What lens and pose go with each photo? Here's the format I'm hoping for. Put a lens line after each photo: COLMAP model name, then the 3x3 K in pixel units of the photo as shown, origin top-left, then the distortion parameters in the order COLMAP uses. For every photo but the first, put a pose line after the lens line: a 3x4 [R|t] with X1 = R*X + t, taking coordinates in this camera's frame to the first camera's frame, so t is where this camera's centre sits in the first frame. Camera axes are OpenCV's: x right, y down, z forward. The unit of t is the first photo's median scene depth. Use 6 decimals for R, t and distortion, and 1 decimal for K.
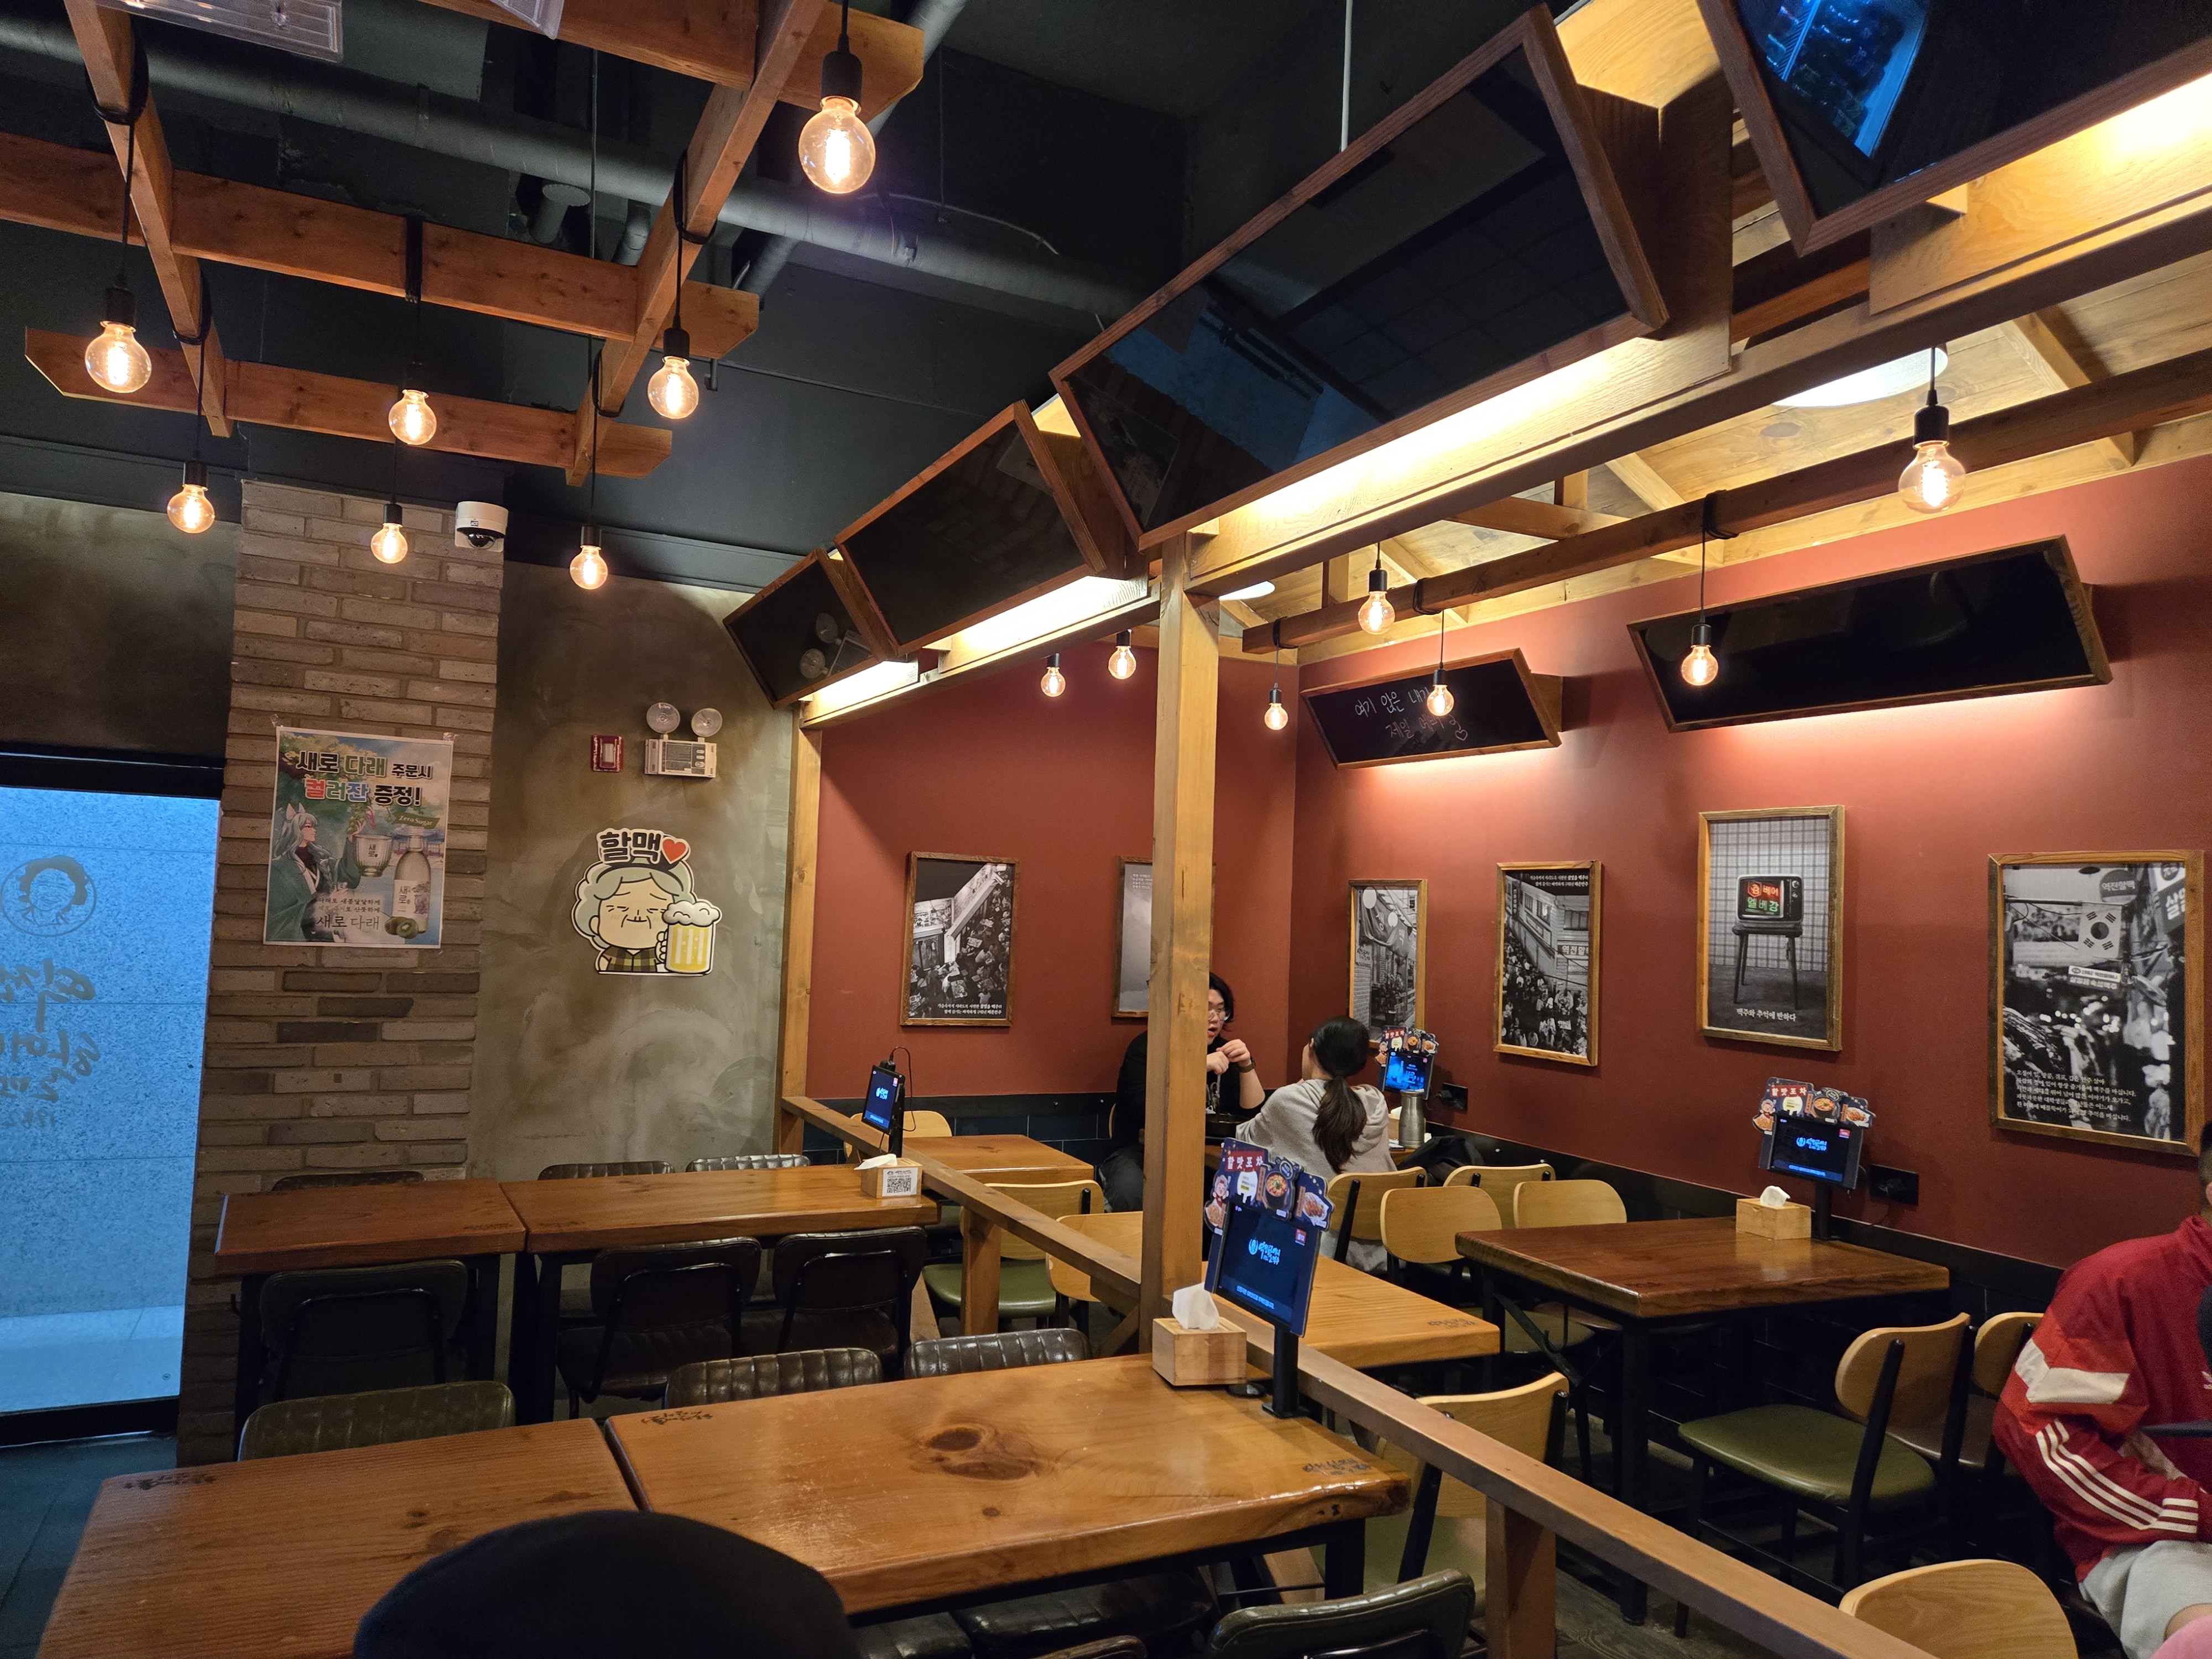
lens RADIAL K [[1492.8, 0, 1106.0], [0, 1492.8, 829.5], [0, 0, 1]] dist [0.090354, -0.082820]
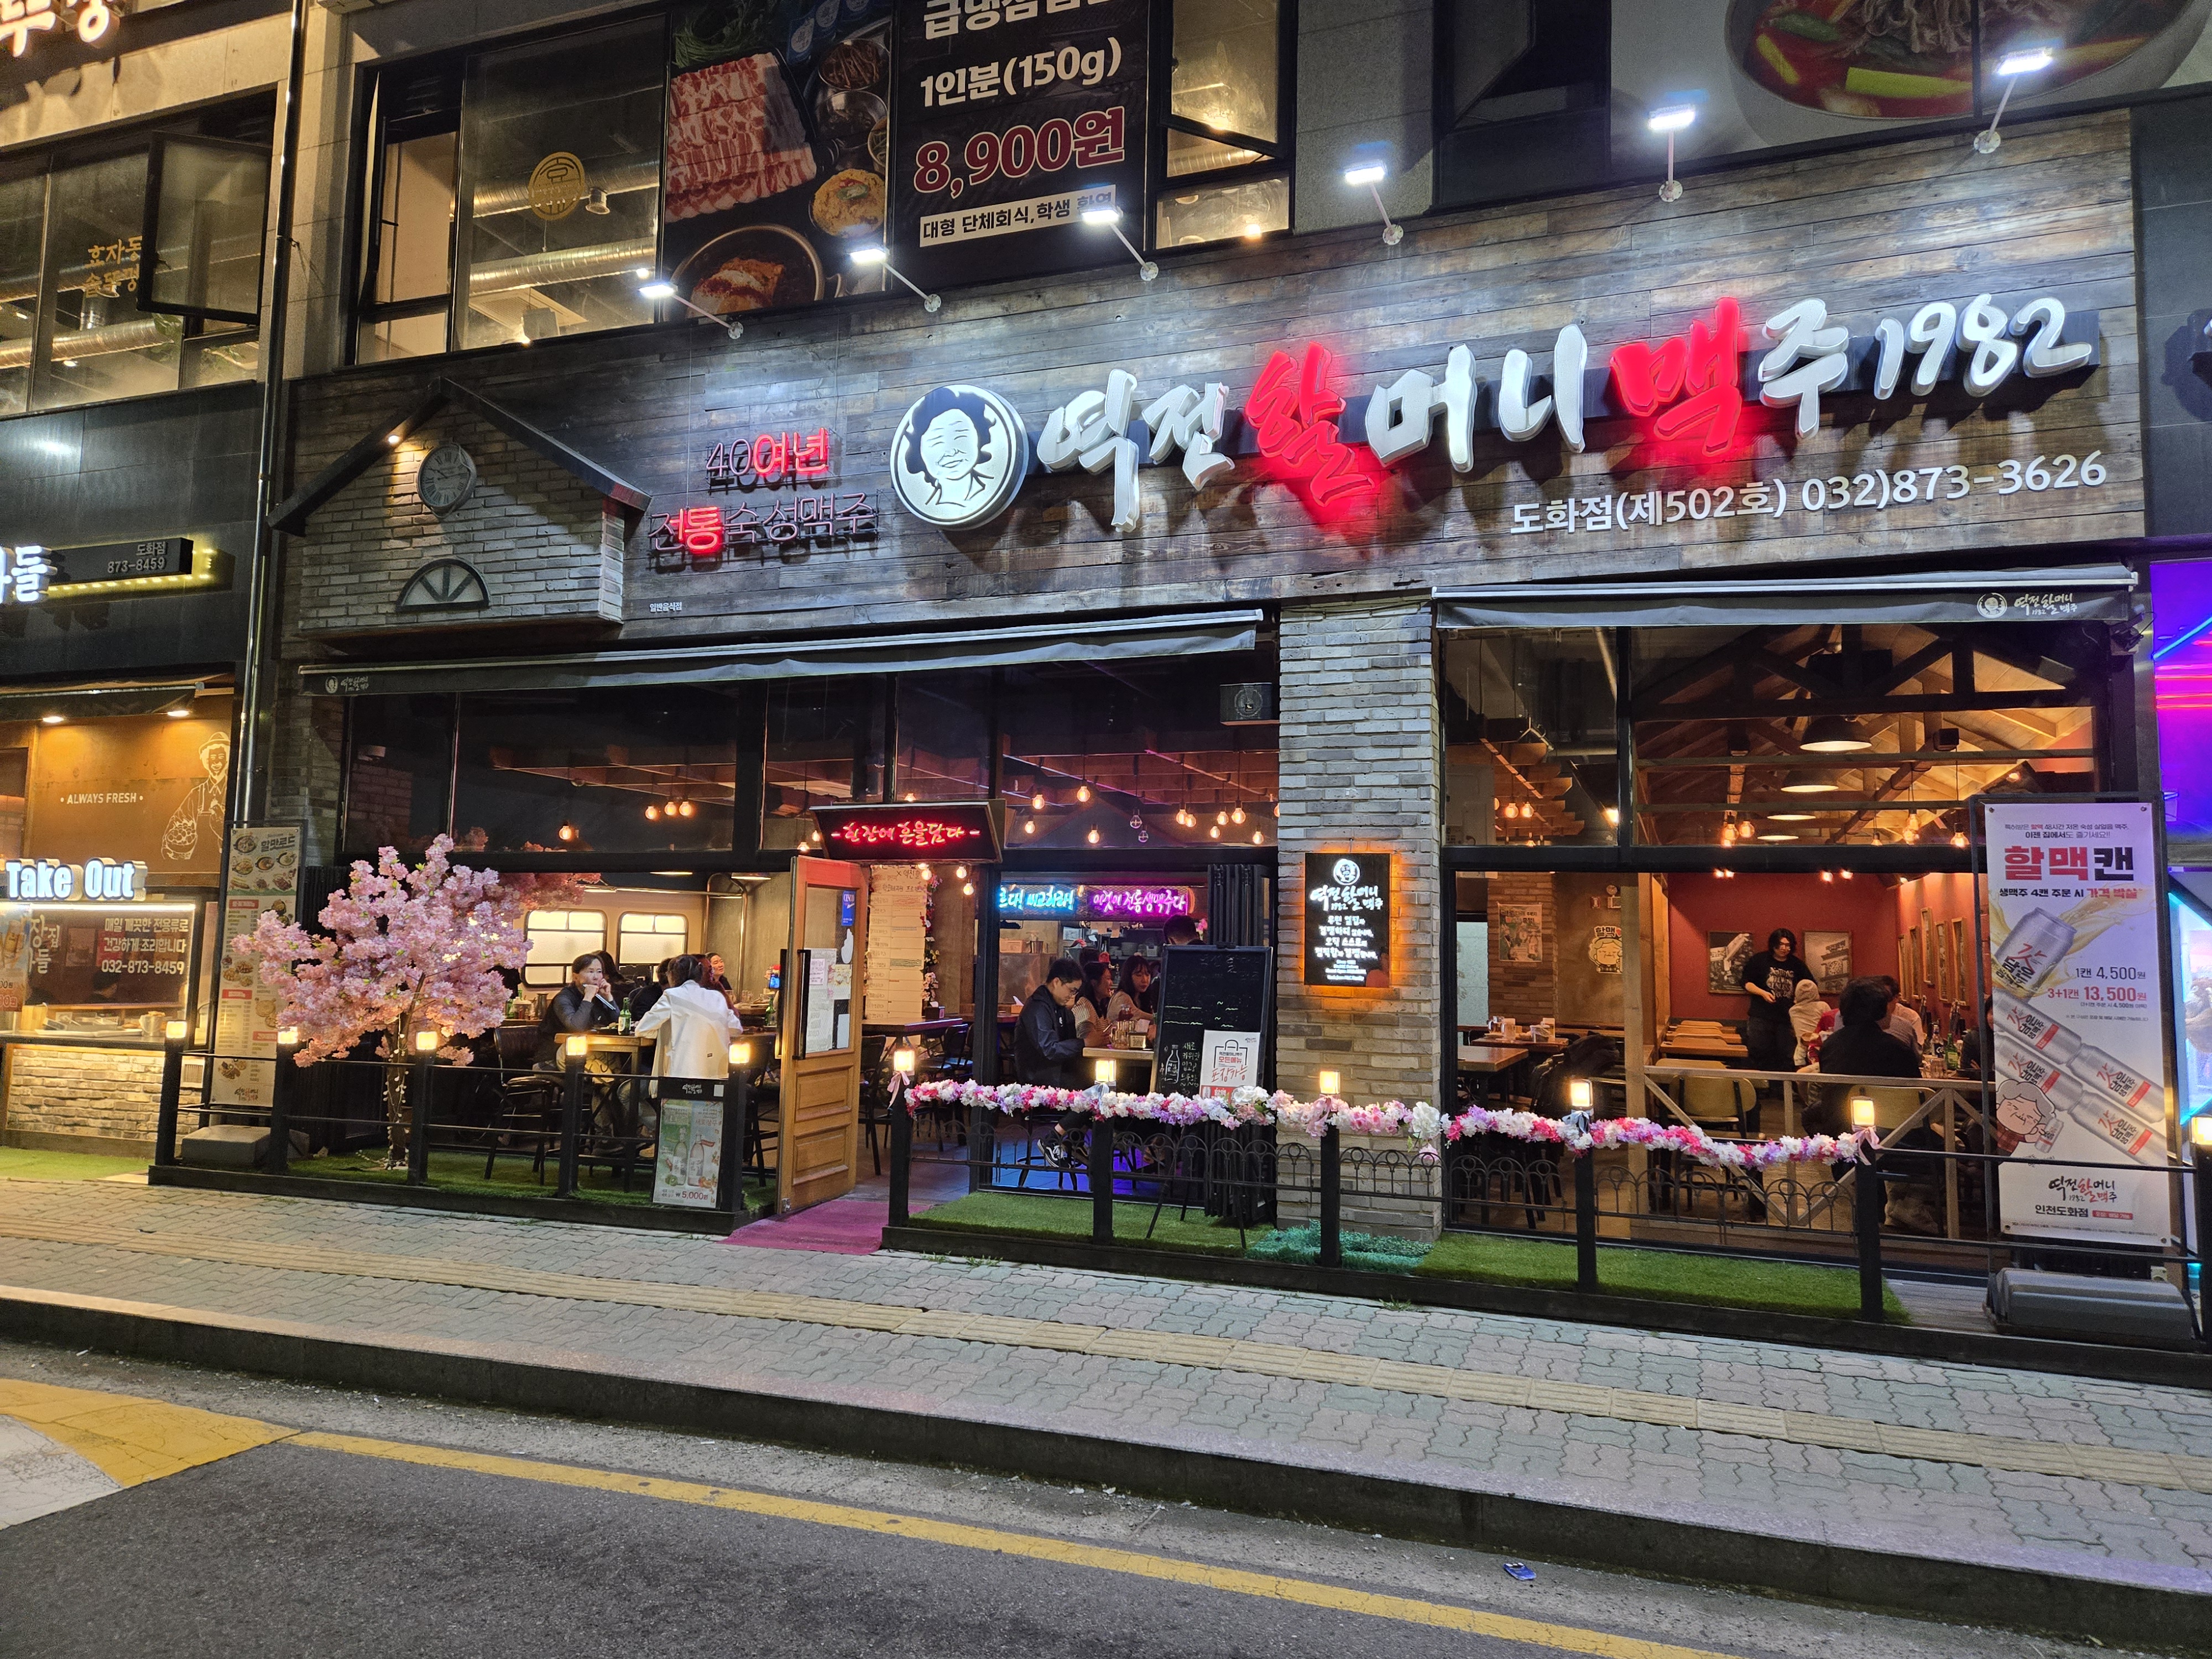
lens RADIAL K [[1518.3, 0, 1134.0], [0, 1518.3, 797.0], [0, 0, 1]] dist [0.096863, -0.094284]
pose [[0.681662, -0.101451, -0.724600, 1.580665], [0.046873, 0.994361, -0.095125, -0.012179], [0.730165, 0.030878, 0.682573, -2.217477]]
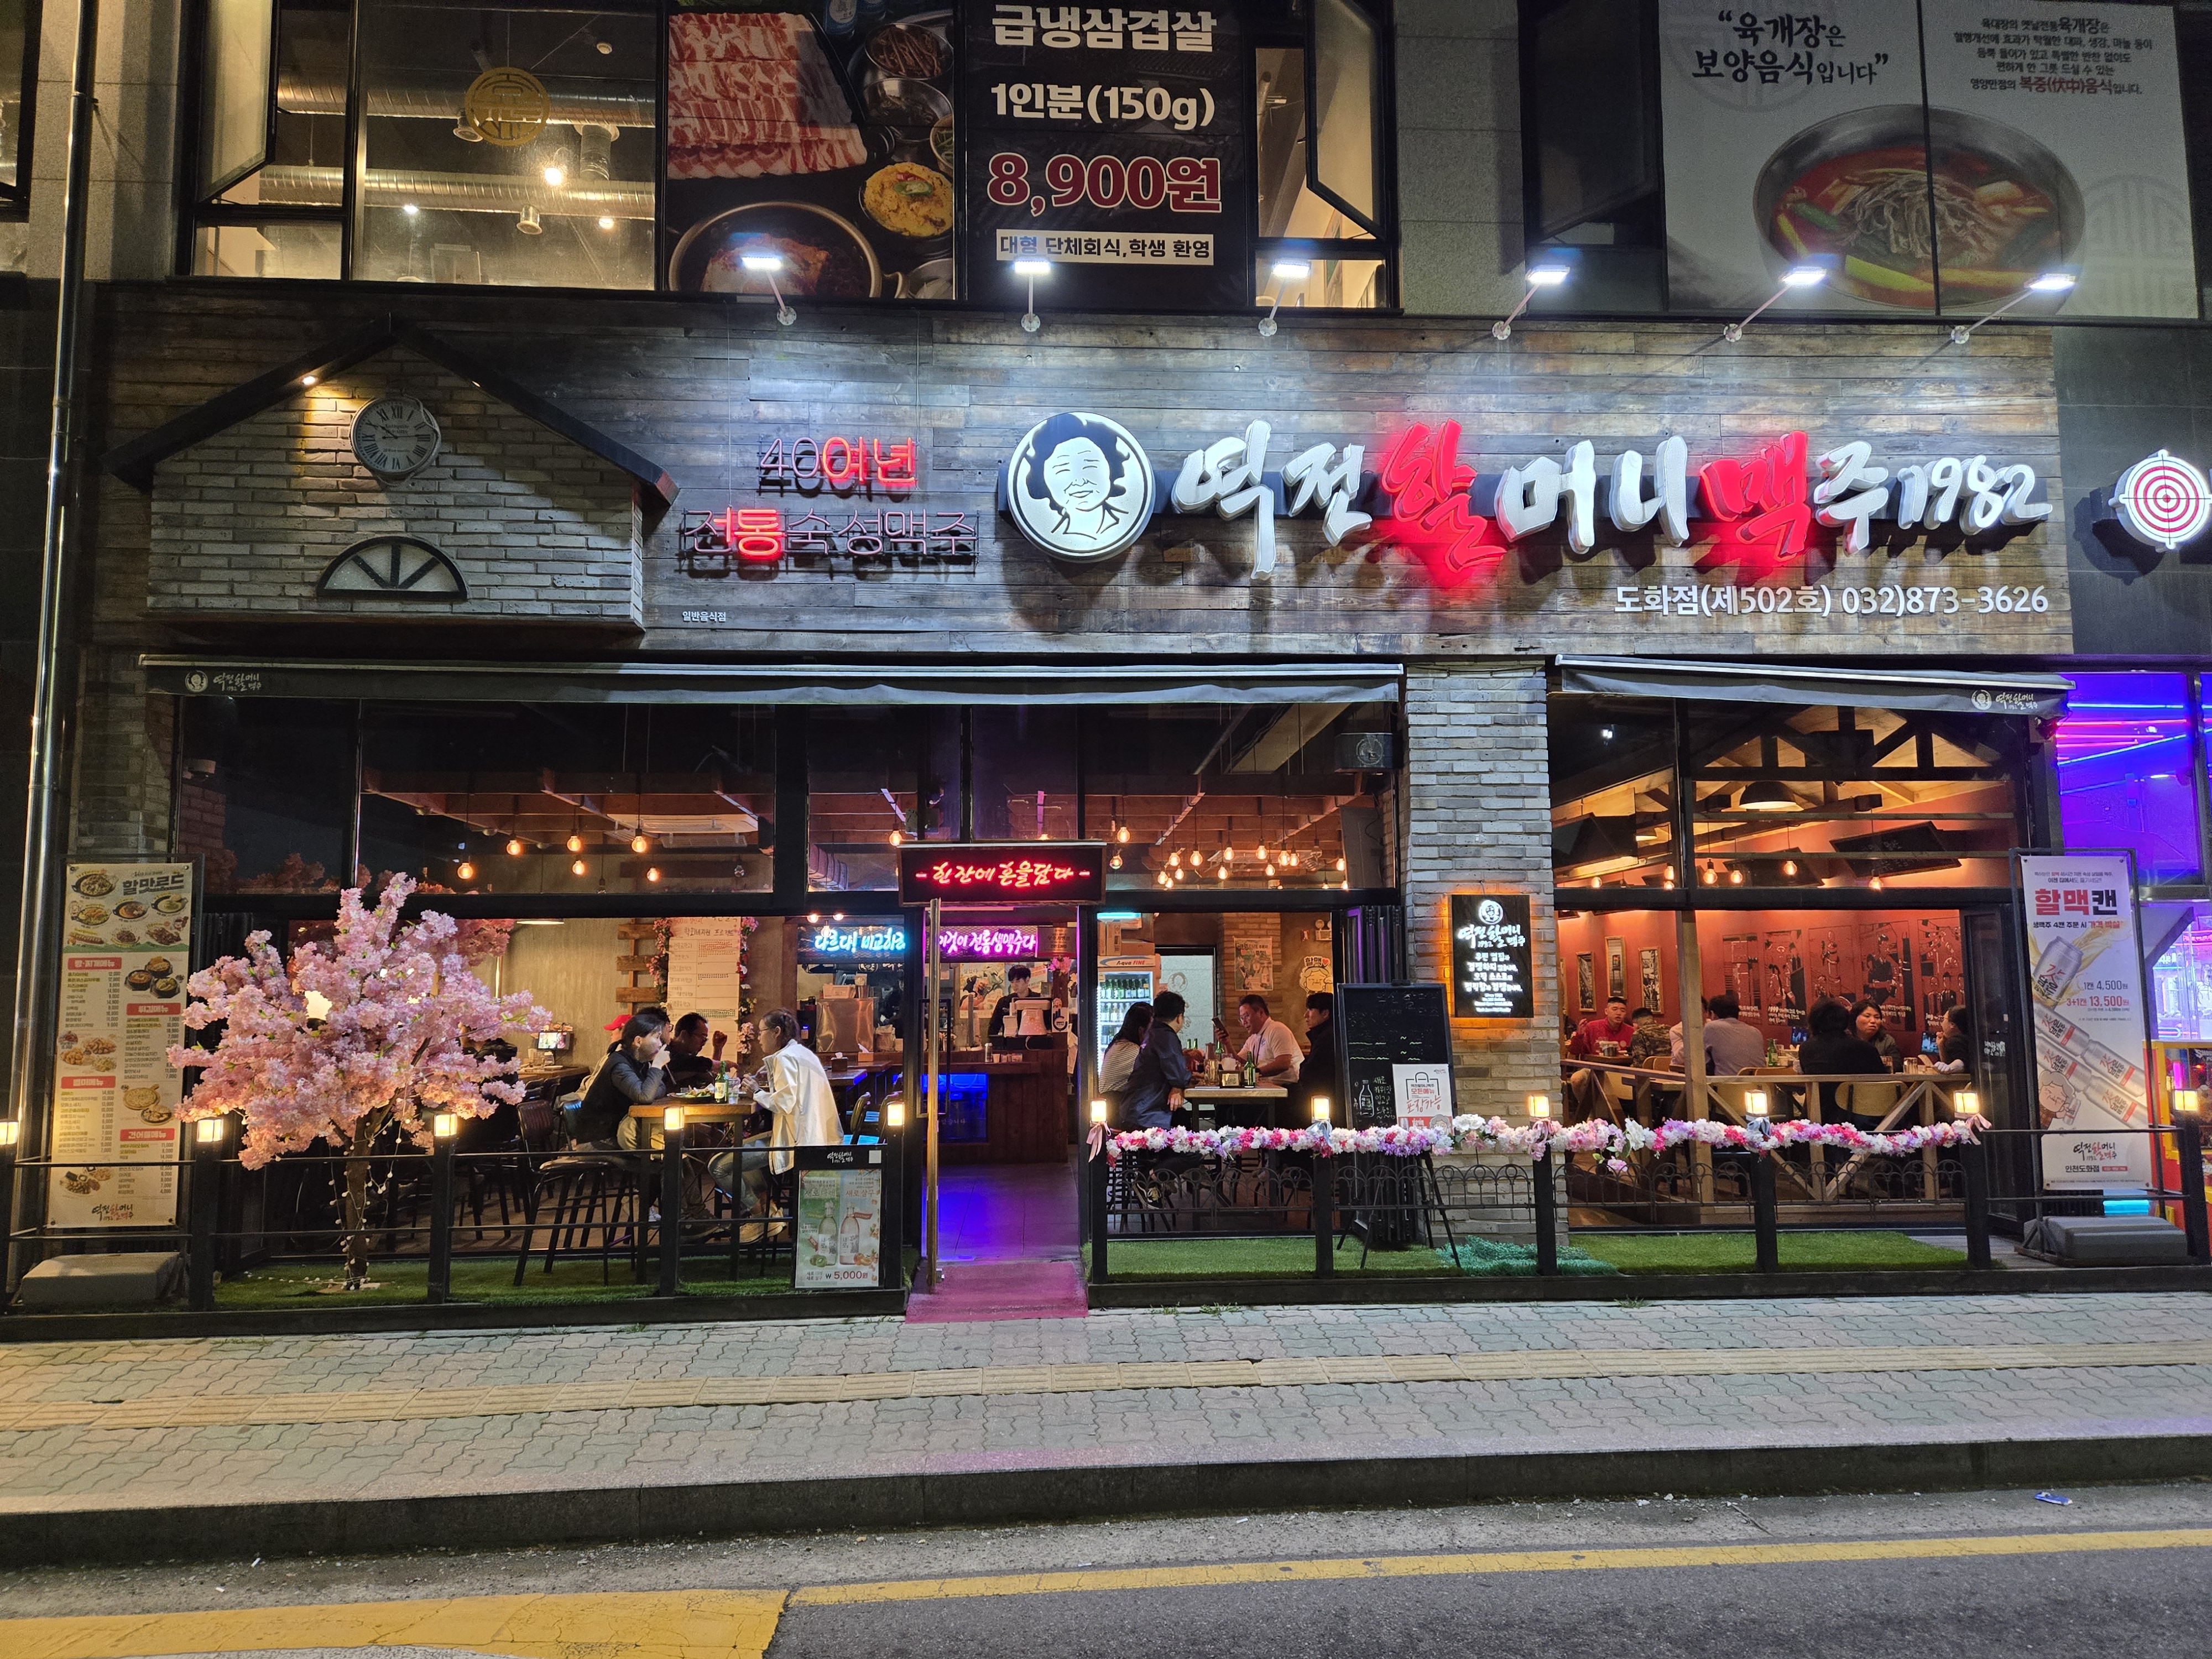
lens RADIAL K [[1492.8, 0, 1106.0], [0, 1492.8, 829.5], [0, 0, 1]] dist [0.090354, -0.082820]
pose [[0.922338, -0.090674, -0.375595, 0.668904], [0.068072, 0.995003, -0.073046, -0.085455], [0.380341, 0.041806, 0.923901, -2.802875]]
